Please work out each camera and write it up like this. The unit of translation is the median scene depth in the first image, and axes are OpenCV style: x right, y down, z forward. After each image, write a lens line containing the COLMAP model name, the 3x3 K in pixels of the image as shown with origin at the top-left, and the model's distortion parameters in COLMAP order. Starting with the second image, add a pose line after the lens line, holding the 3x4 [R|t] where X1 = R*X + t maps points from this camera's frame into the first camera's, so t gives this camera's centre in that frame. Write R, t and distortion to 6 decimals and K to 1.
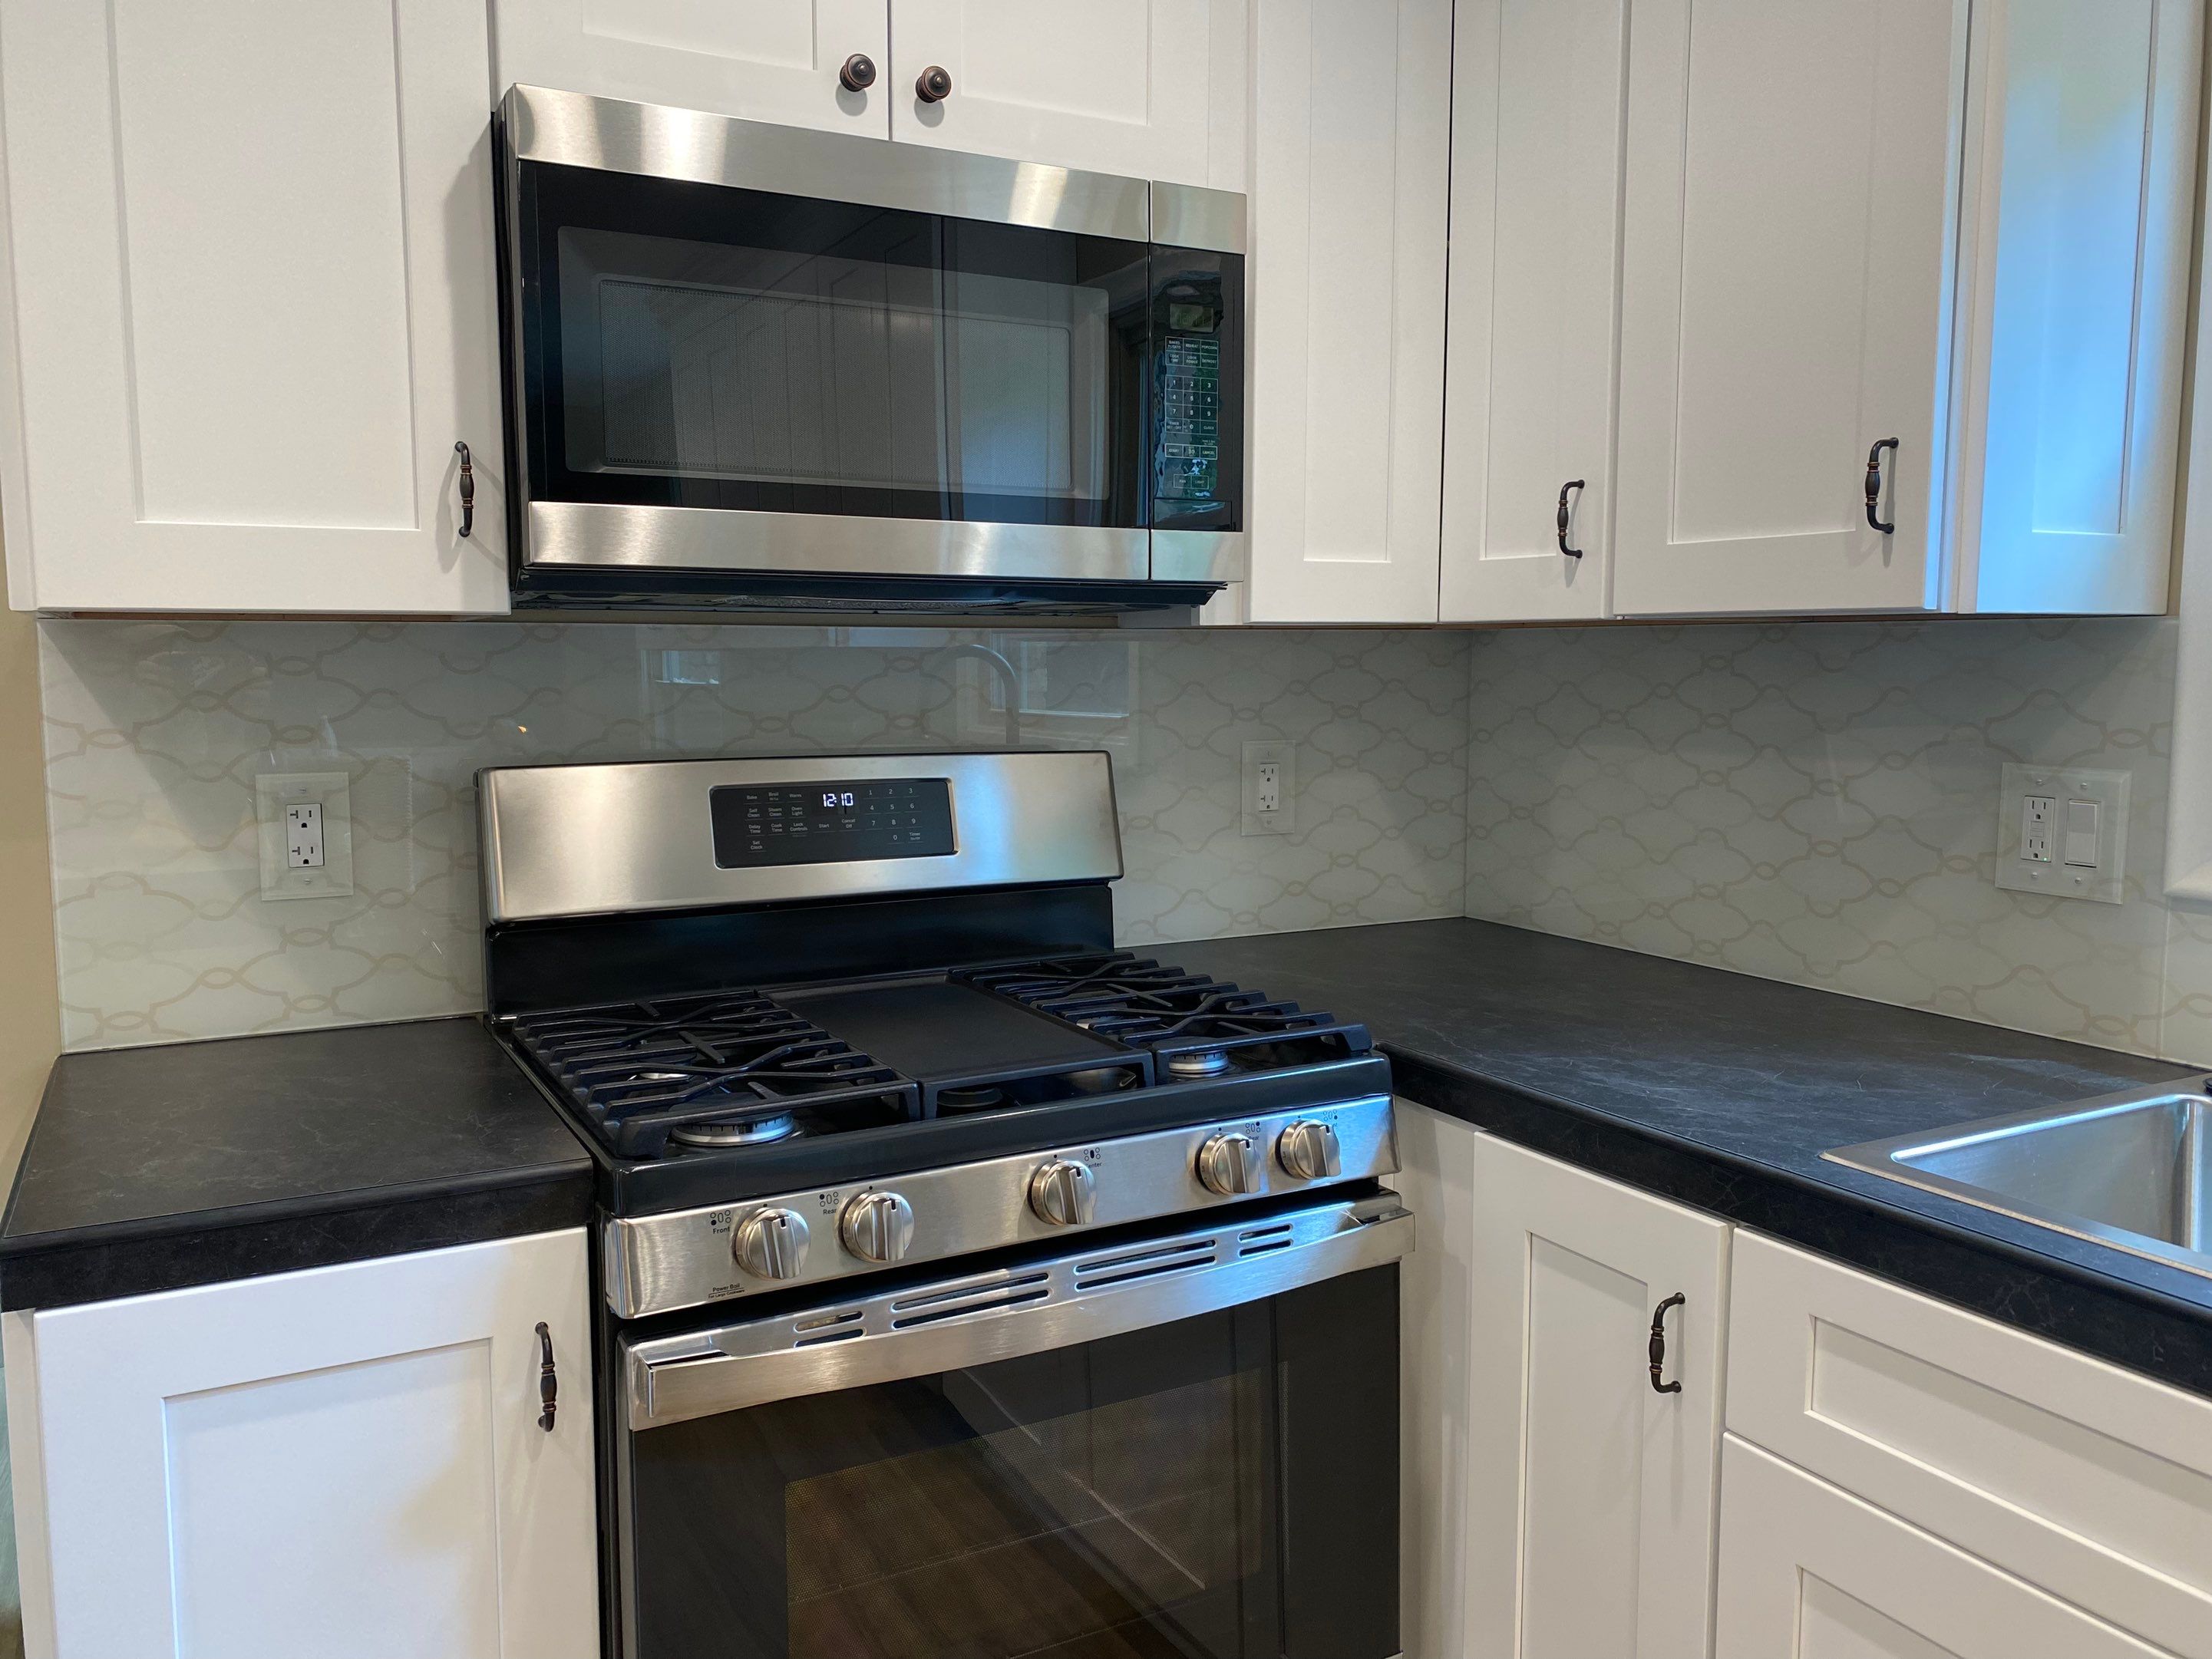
lens RADIAL K [[1690.2, 0, 1102.4], [0, 1690.2, 821.5], [0, 0, 1]] dist [0.048594, -0.056269]
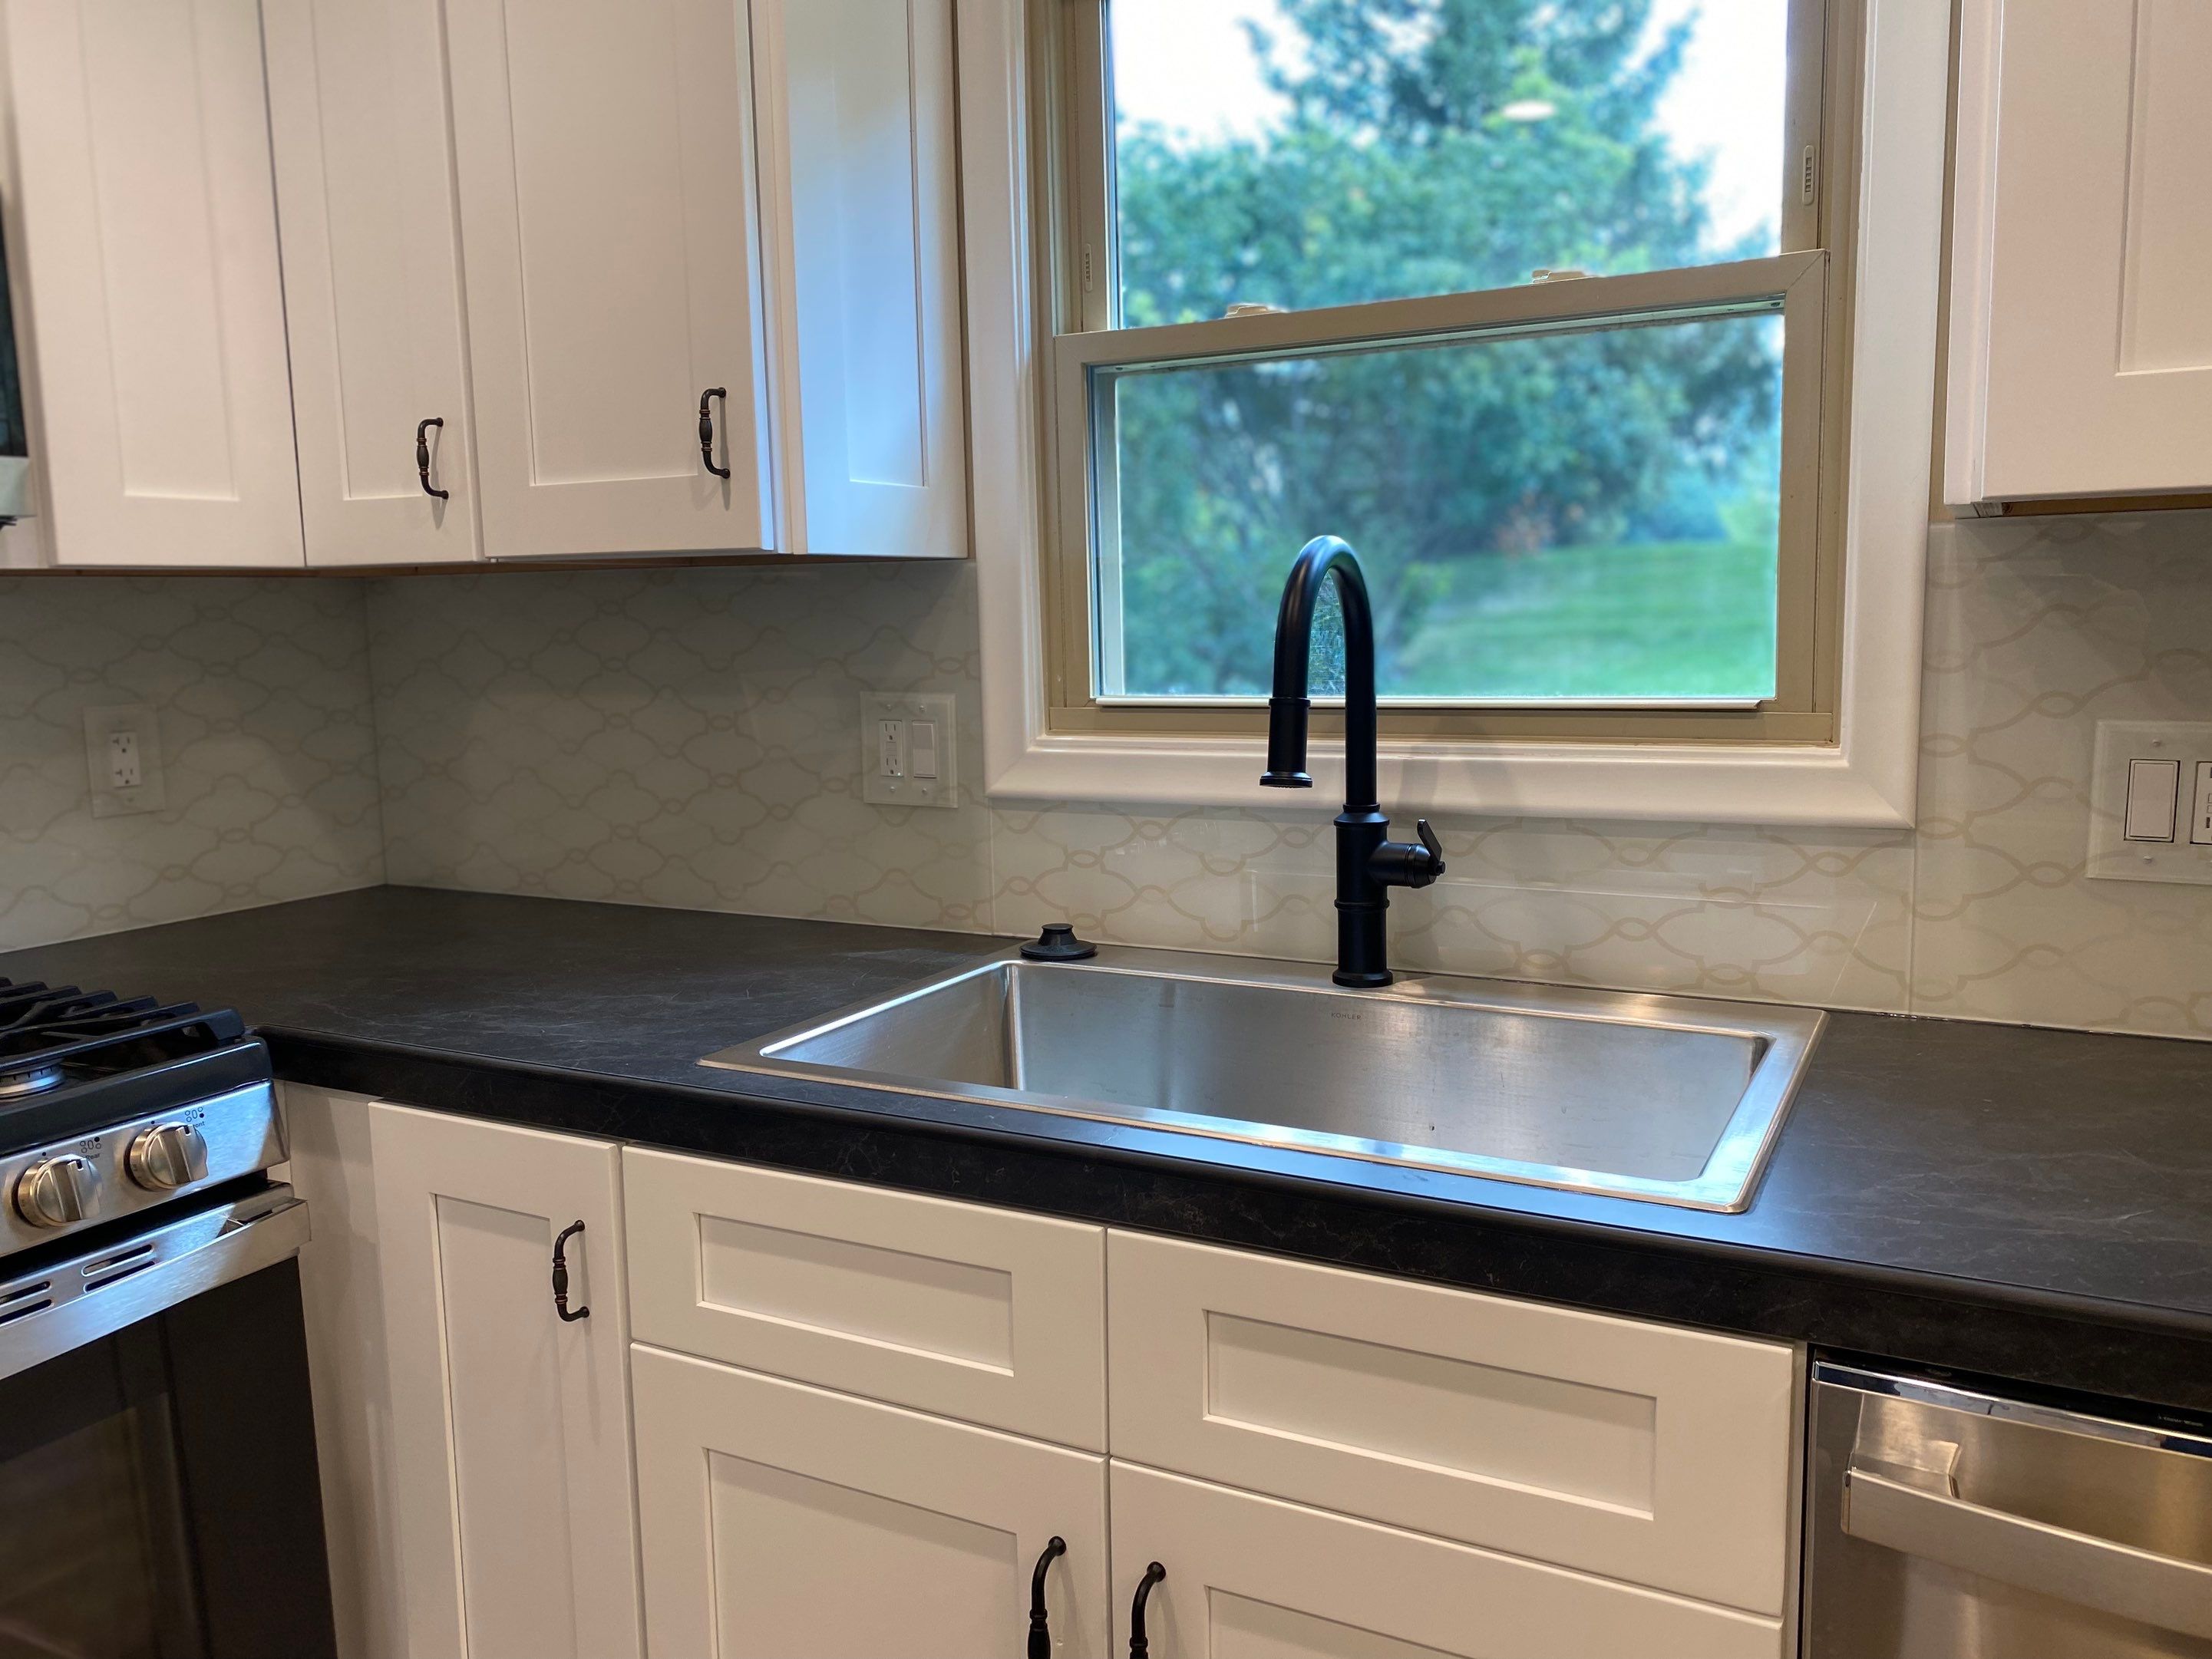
lens RADIAL K [[1690.2, 0, 1116.5], [0, 1690.2, 824.2], [0, 0, 1]] dist [0.048594, -0.056269]
pose [[0.834385, -0.087612, 0.544174, 0.061992], [0.074940, 0.996151, 0.045474, 0.015677], [-0.546064, 0.002838, 0.837739, -0.022905]]
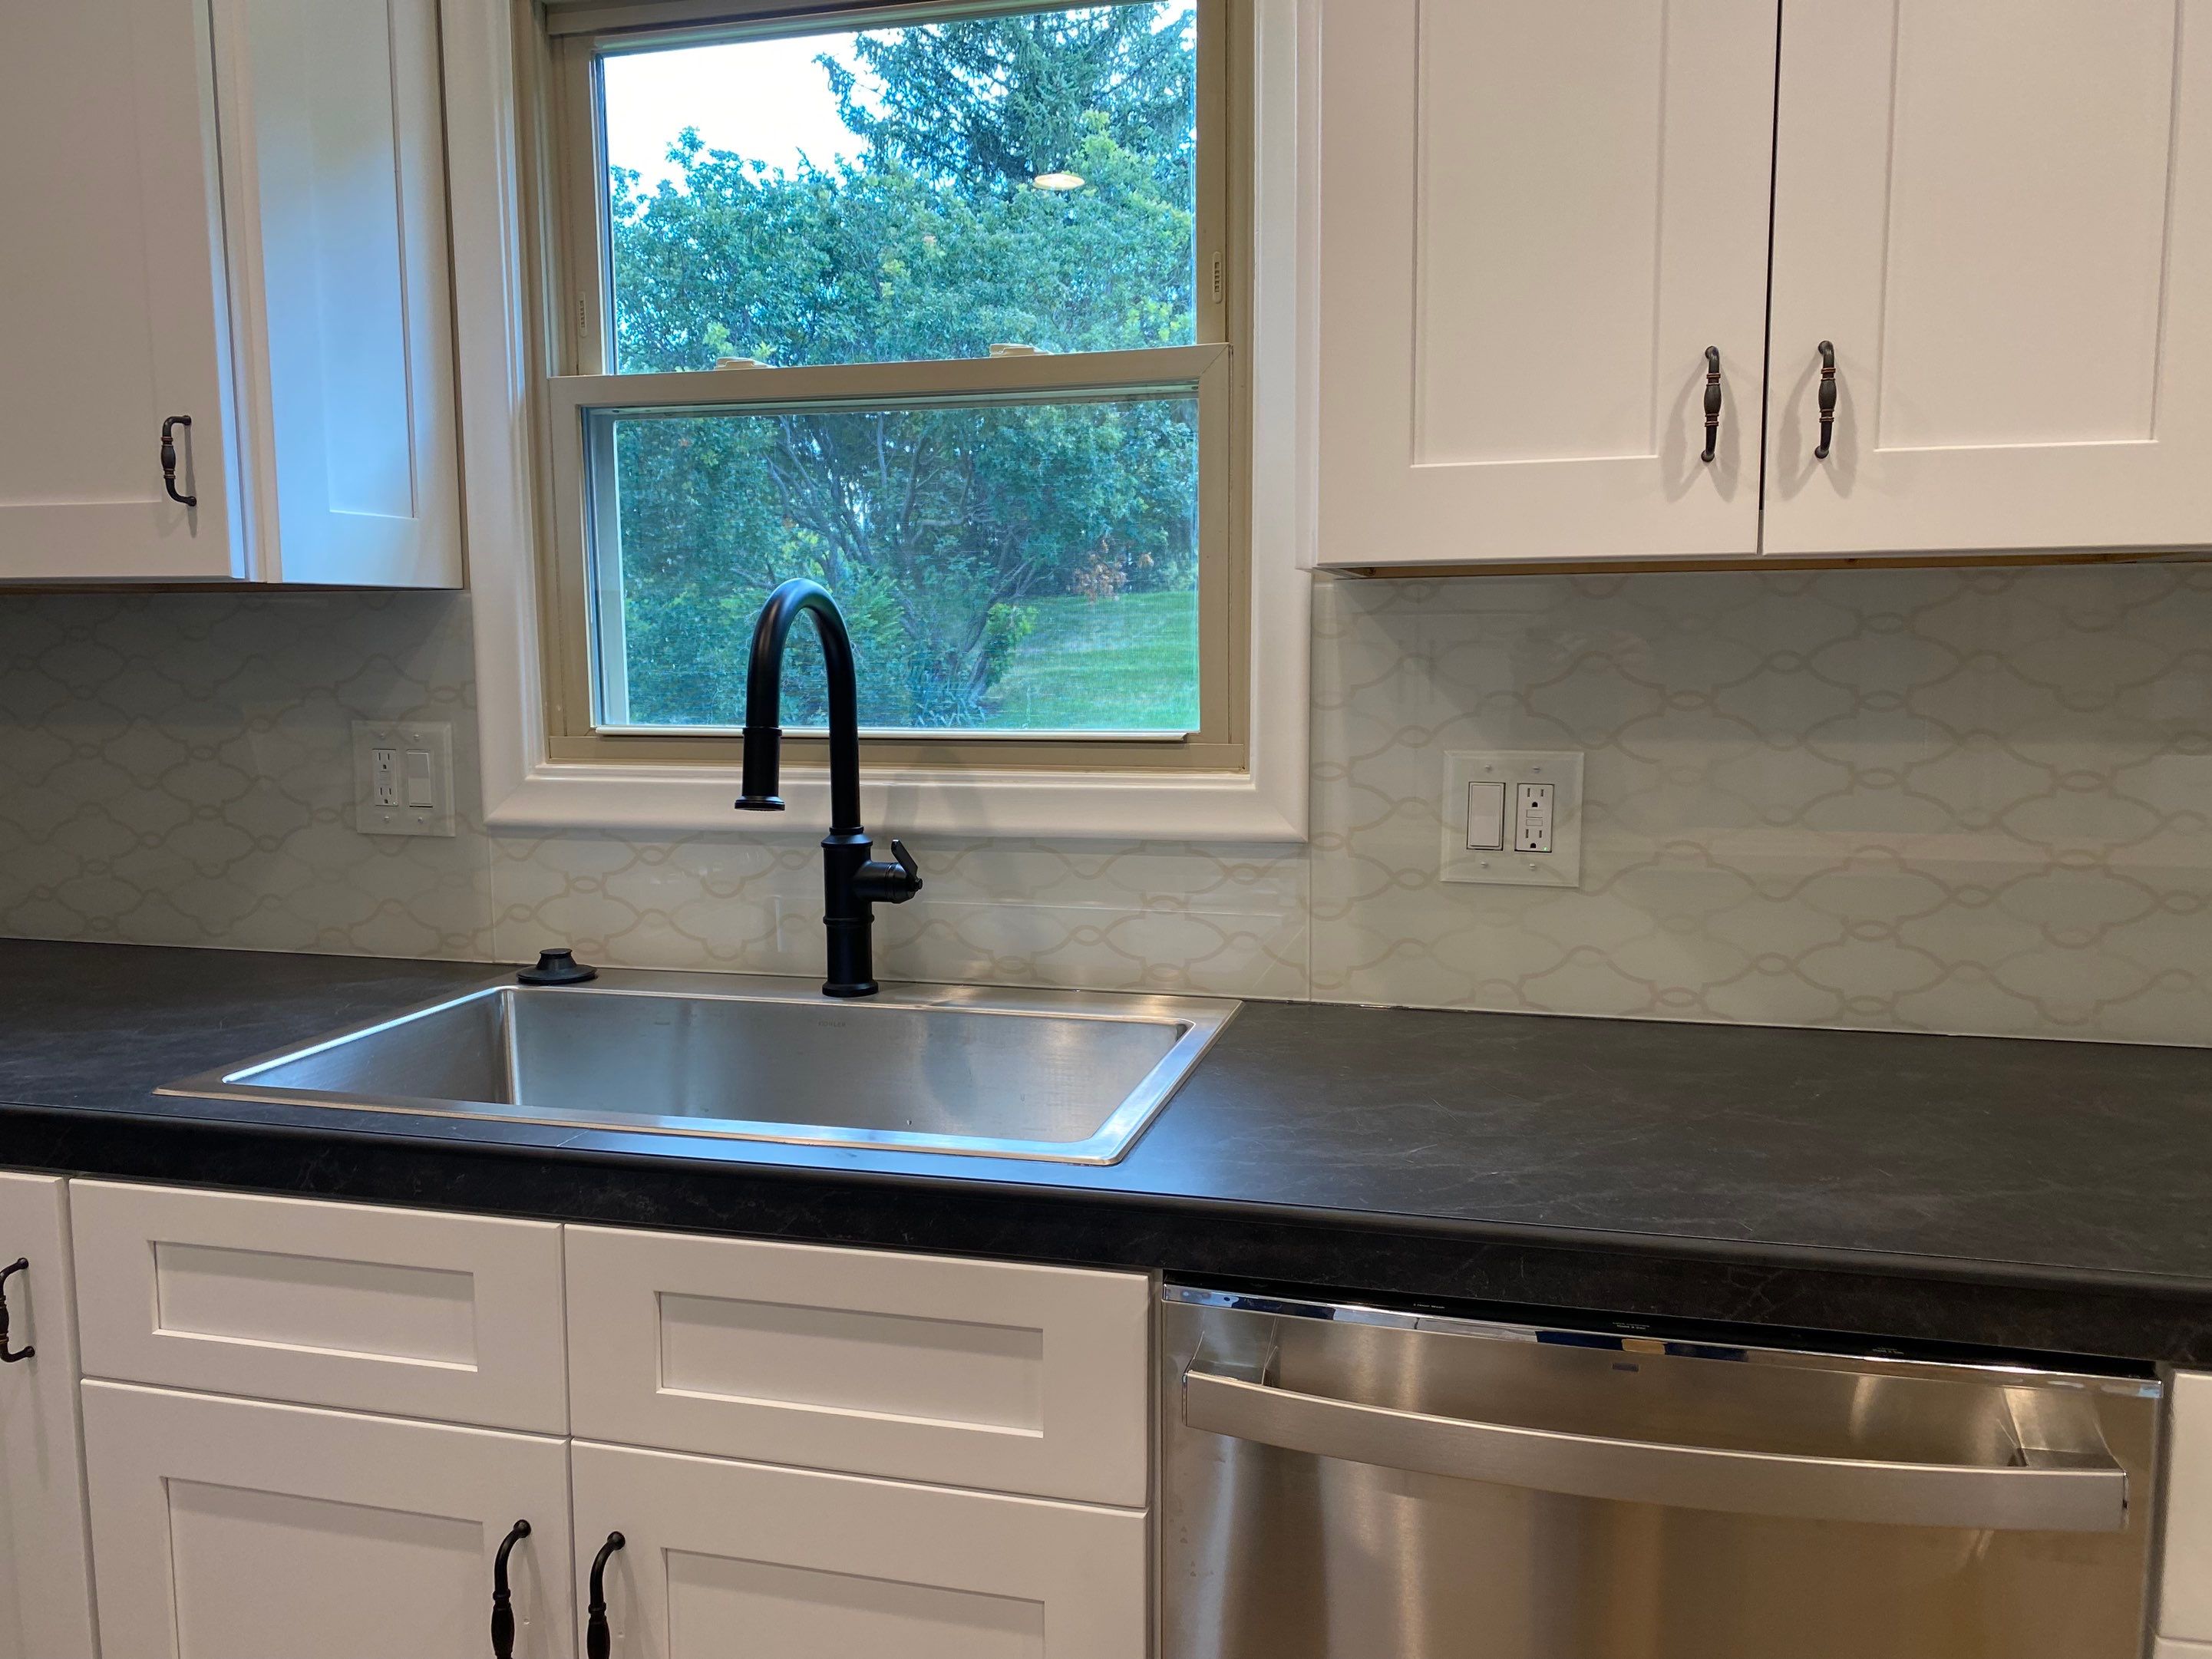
lens RADIAL K [[1690.2, 0, 1099.4], [0, 1690.2, 830.9], [0, 0, 1]] dist [0.048594, -0.056269]
pose [[0.689425, -0.086849, 0.719132, 0.063370], [0.077281, 0.995939, 0.046190, 0.025136], [-0.720223, 0.023730, 0.693337, -0.128435]]
